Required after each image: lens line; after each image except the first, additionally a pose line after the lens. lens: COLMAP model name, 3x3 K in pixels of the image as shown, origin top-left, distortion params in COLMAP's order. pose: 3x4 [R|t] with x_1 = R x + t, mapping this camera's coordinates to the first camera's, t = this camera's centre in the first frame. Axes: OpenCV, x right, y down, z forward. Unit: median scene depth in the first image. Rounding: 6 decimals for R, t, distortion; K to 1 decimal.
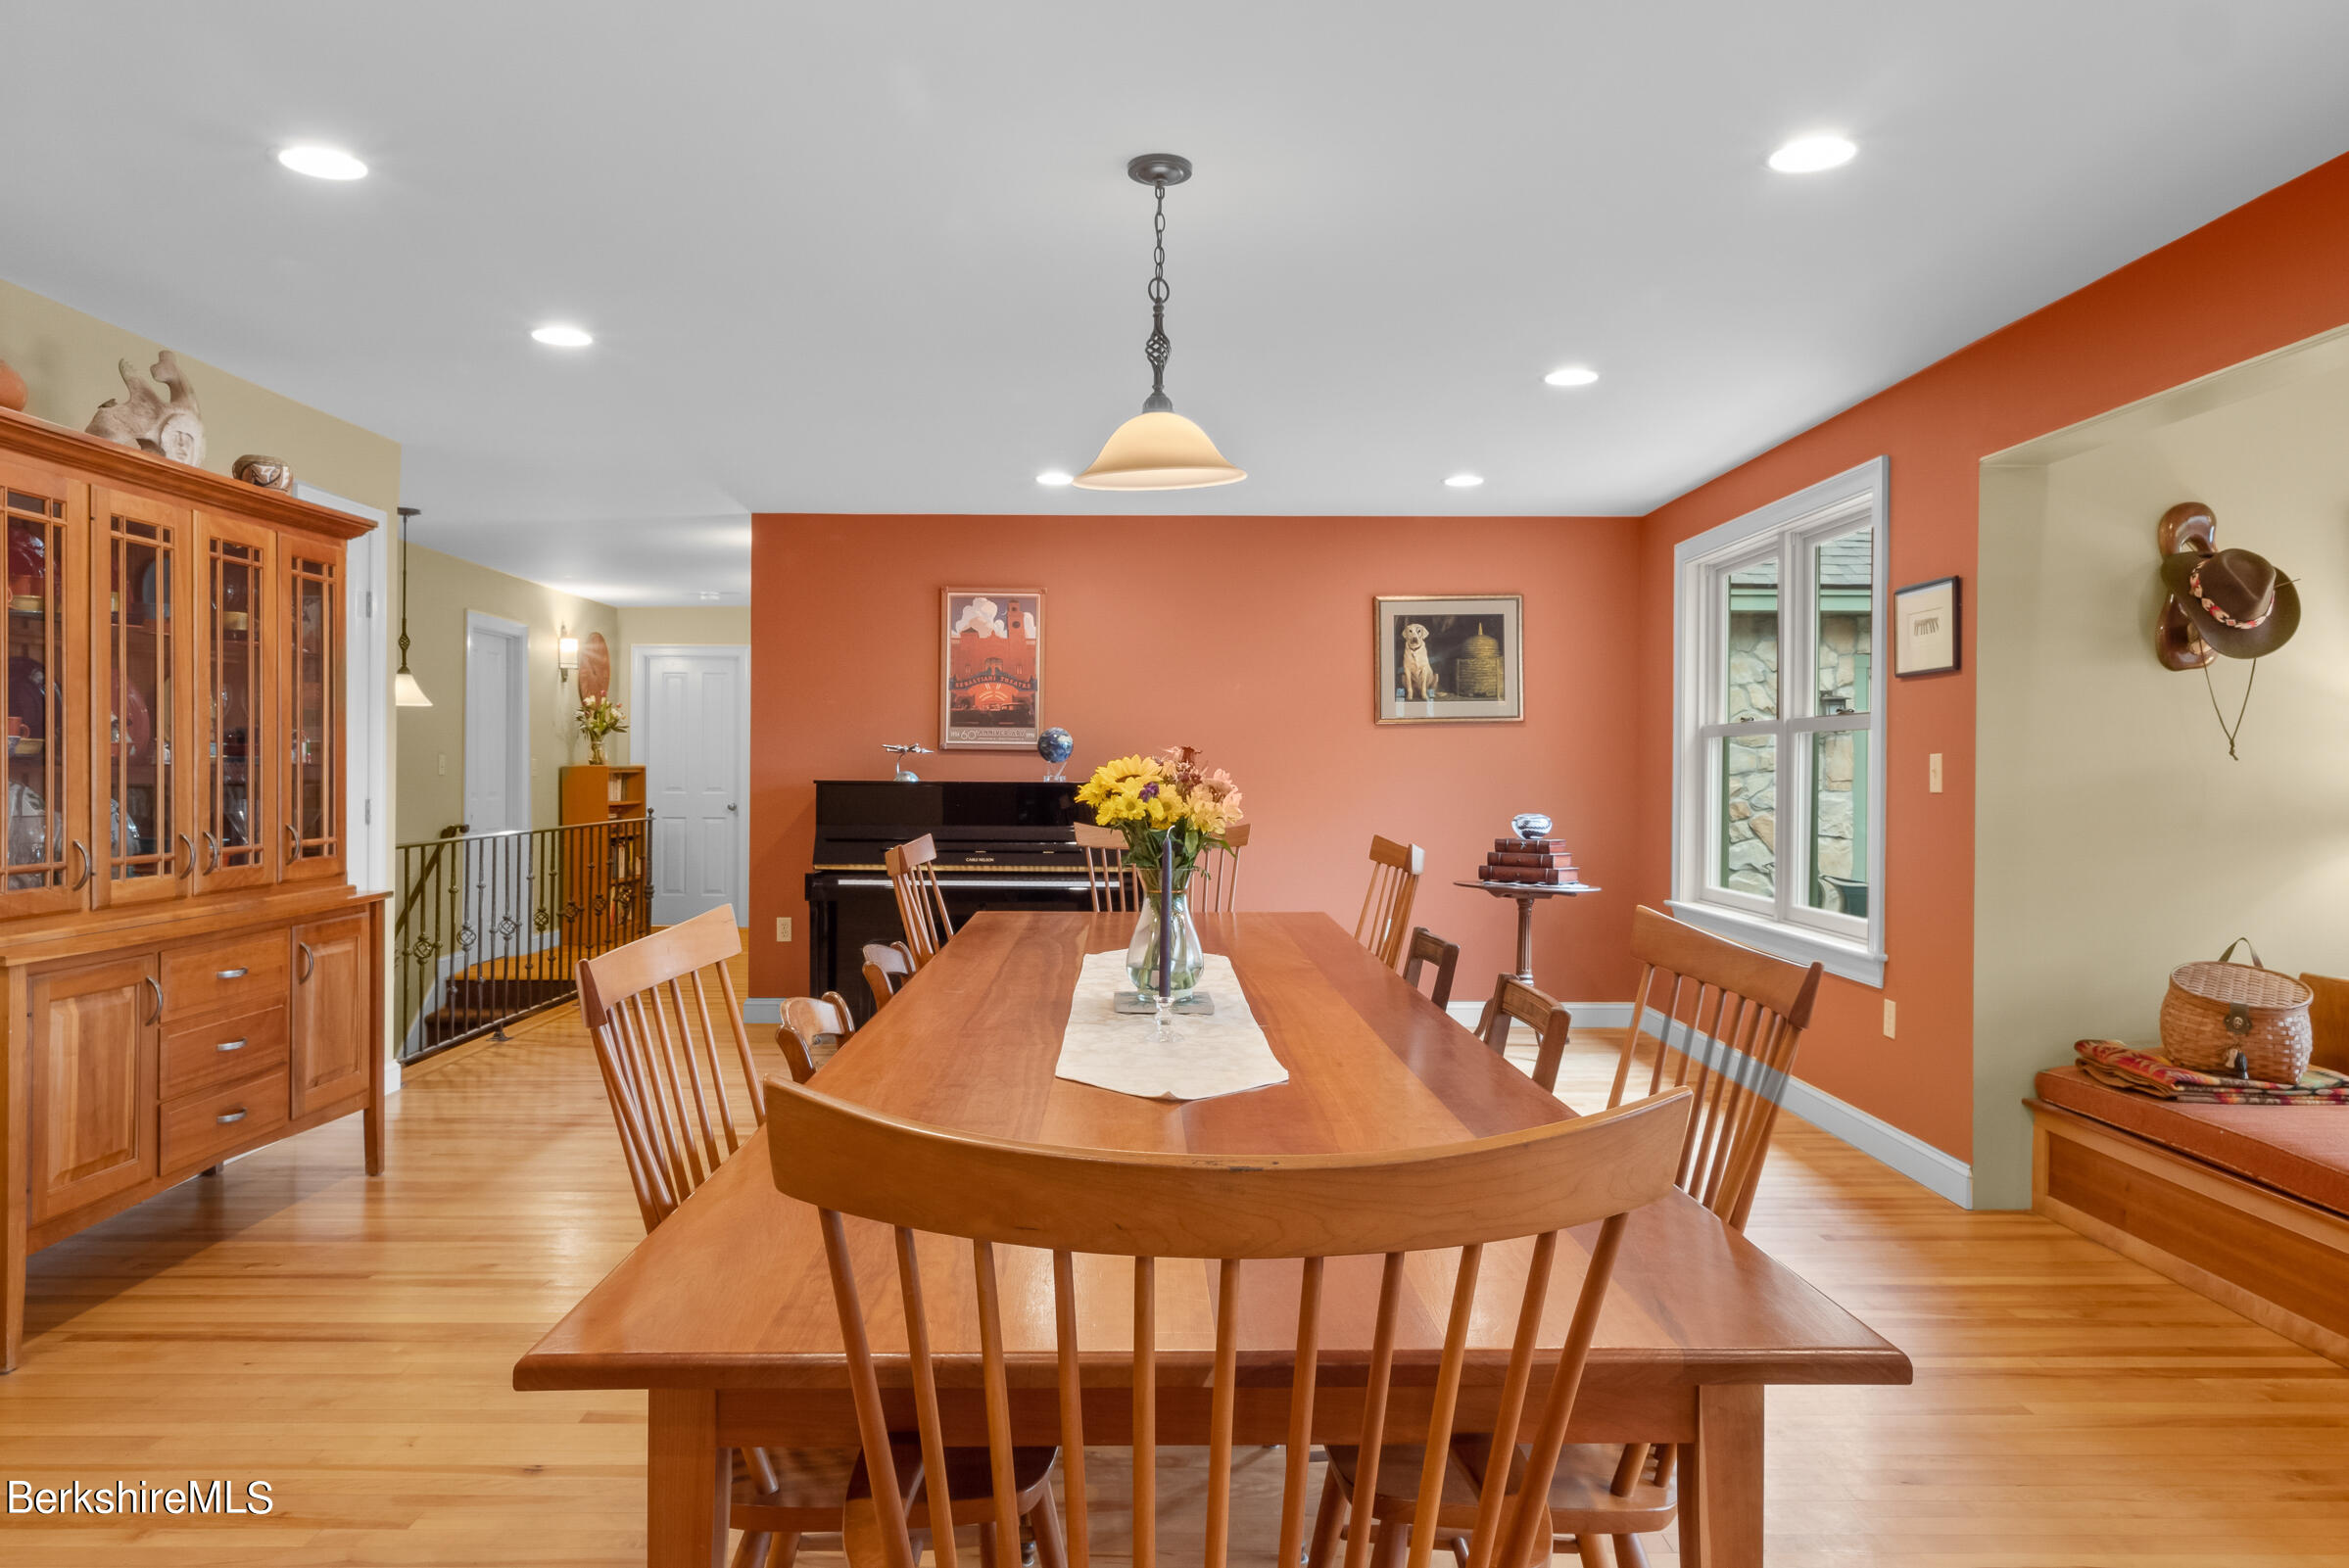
lens RADIAL K [[1547.4, 0, 1173.6], [0, 1547.4, 773.0], [0, 0, 1]] dist [-0.005414, -0.000115]
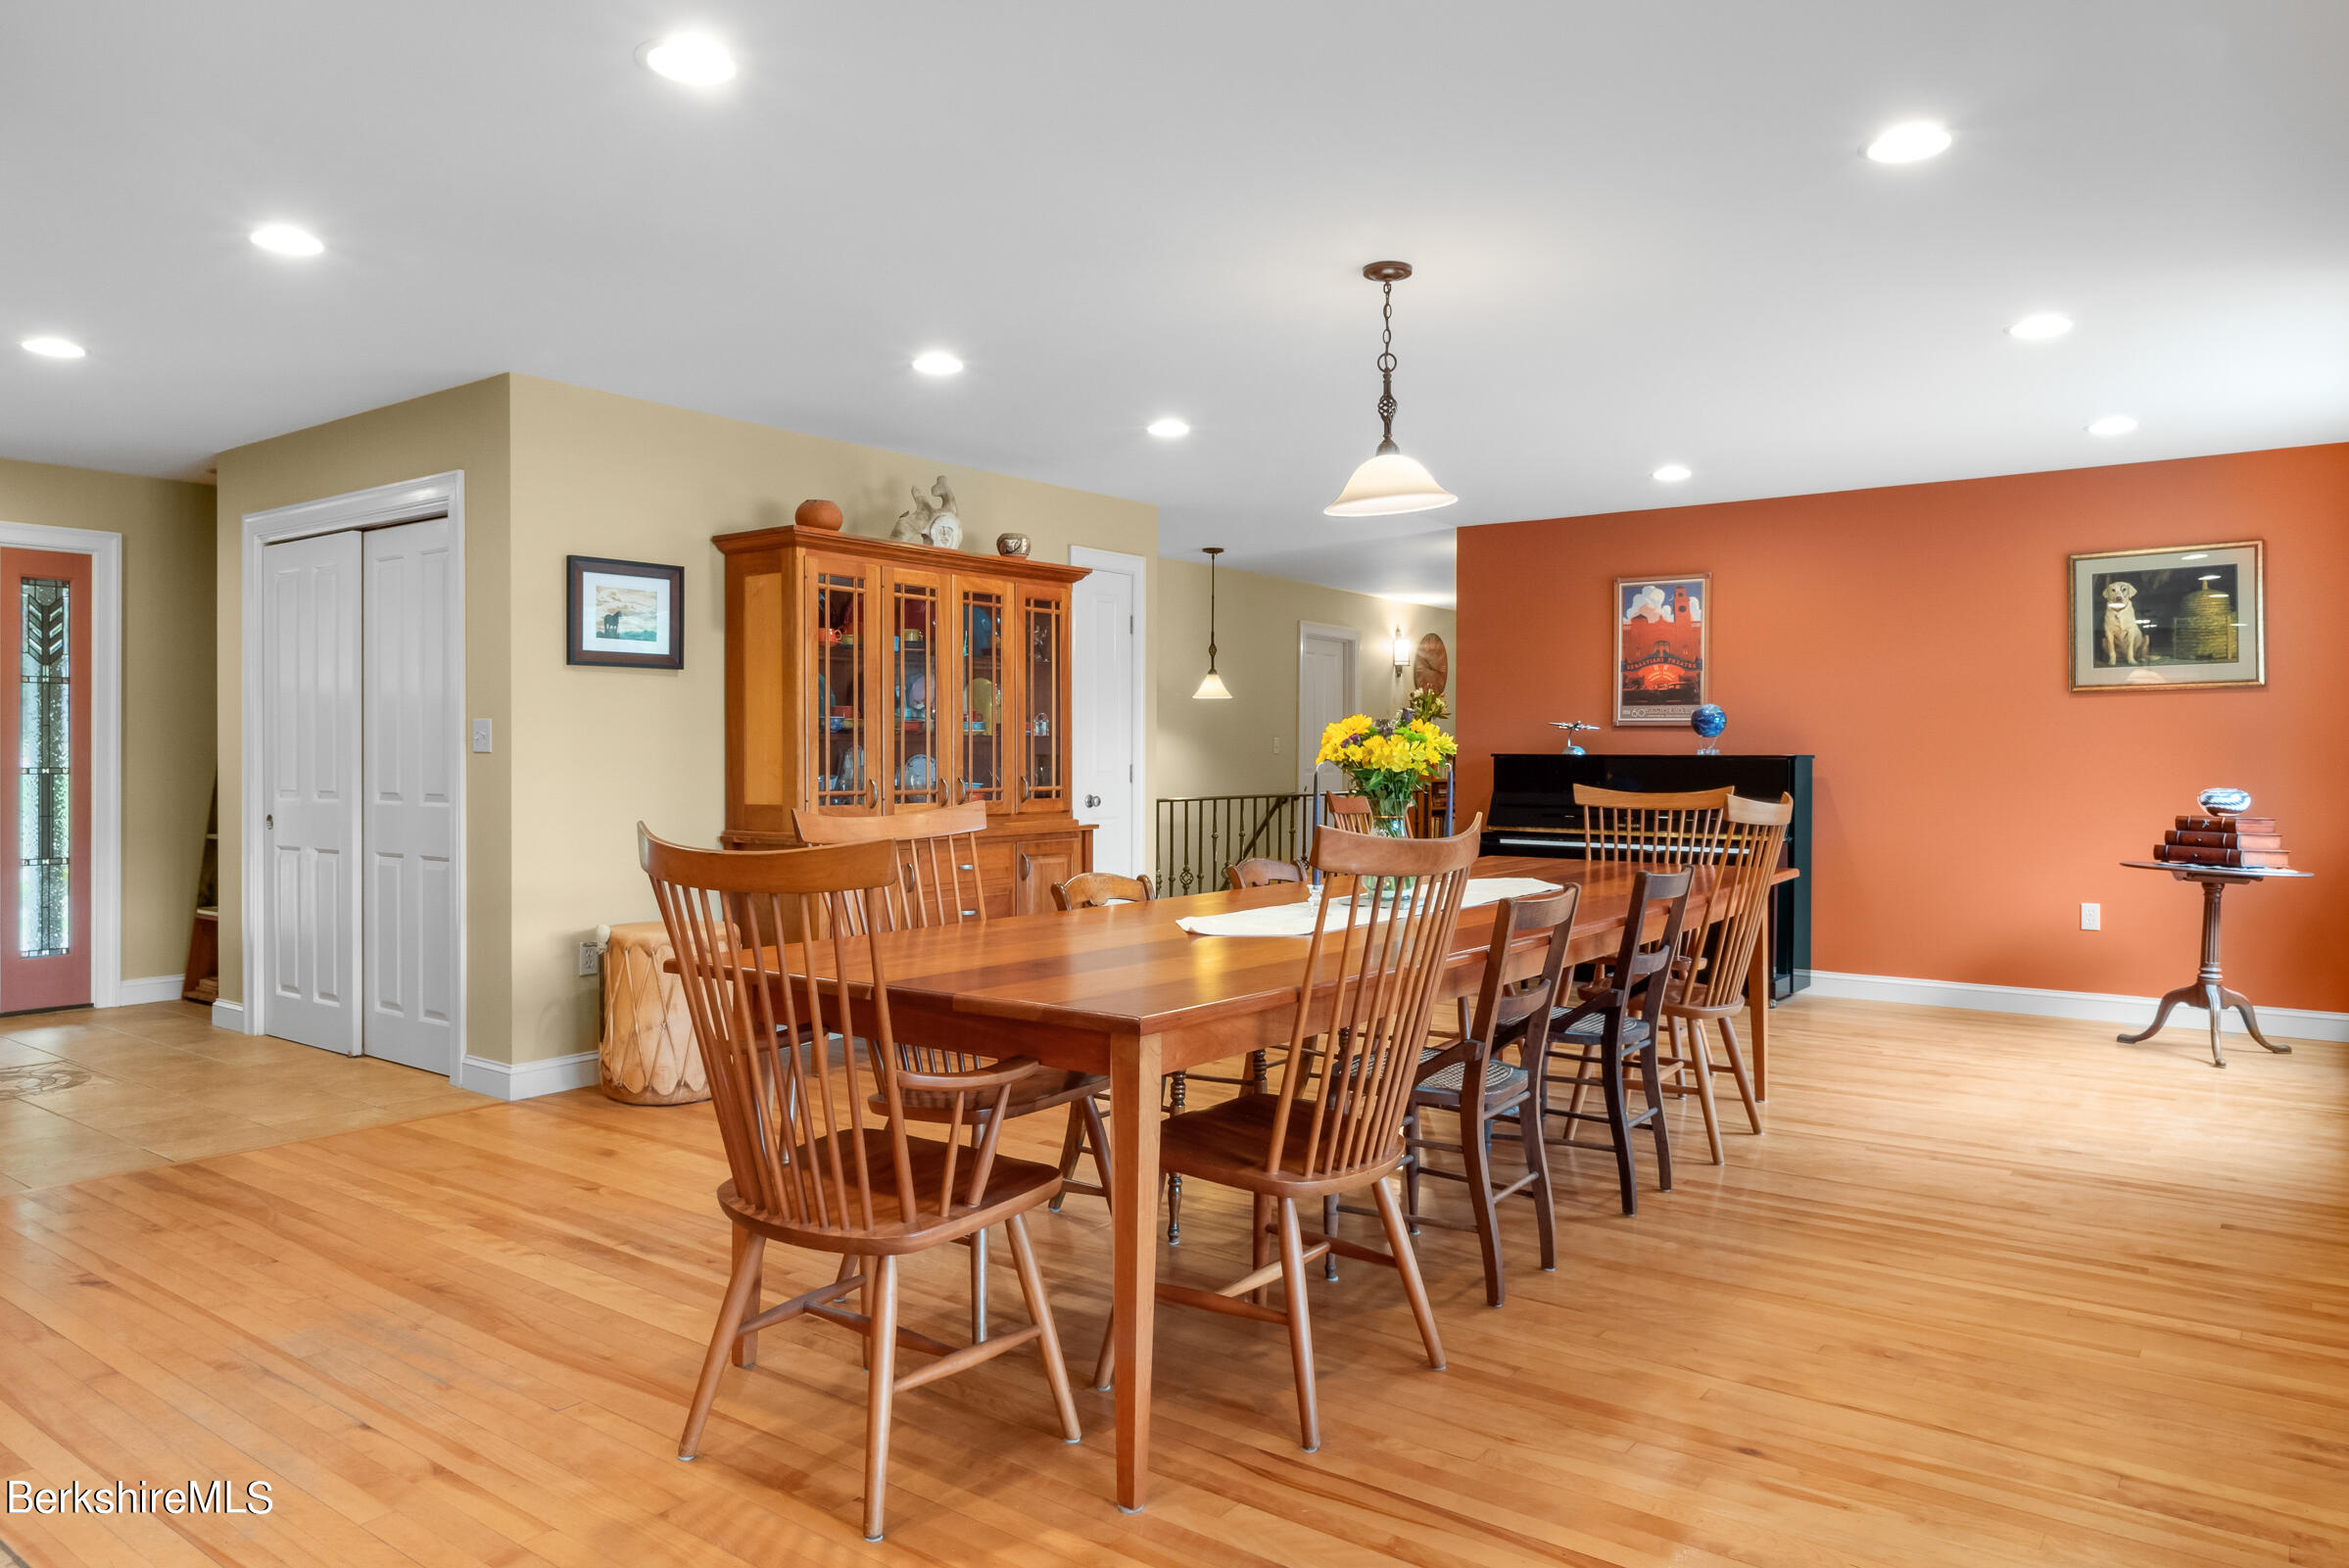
lens RADIAL K [[1547.4, 0, 1173.5], [0, 1547.4, 775.6], [0, 0, 1]] dist [-0.005414, -0.000115]
pose [[0.794503, 0.005344, -0.607237, 0.291206], [-0.001769, 0.999977, 0.006487, 0.014398], [0.607257, -0.004080, 0.794495, -0.072285]]
